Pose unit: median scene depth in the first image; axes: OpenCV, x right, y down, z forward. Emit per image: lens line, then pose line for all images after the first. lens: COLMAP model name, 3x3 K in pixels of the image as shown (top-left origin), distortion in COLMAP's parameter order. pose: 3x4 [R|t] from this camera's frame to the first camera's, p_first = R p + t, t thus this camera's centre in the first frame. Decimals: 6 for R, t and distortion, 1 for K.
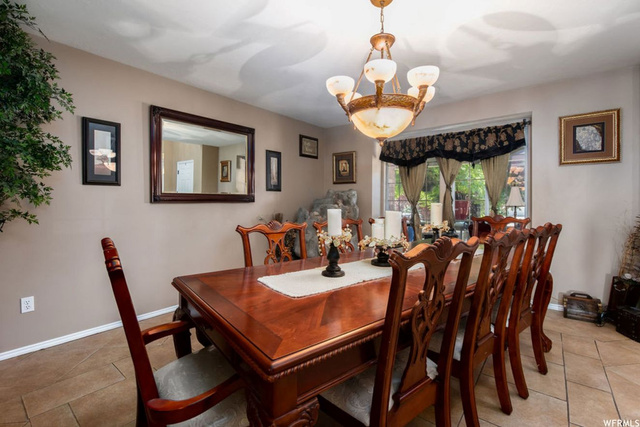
lens RADIAL K [[299.3, 0, 321.0], [0, 299.3, 203.4], [0, 0, 1]] dist [-0.001795, -0.000121]
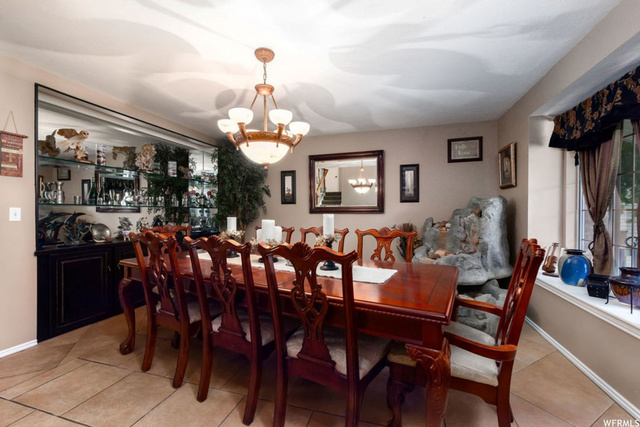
lens RADIAL K [[271.9, 0, 321.9], [0, 271.9, 207.3], [0, 0, 1]] dist [-0.000773, -0.000325]
pose [[0.349800, -0.019554, -0.936620, 0.632683], [-0.001939, 0.999765, -0.021596, -0.001666], [0.936822, 0.009370, 0.349680, 0.375500]]
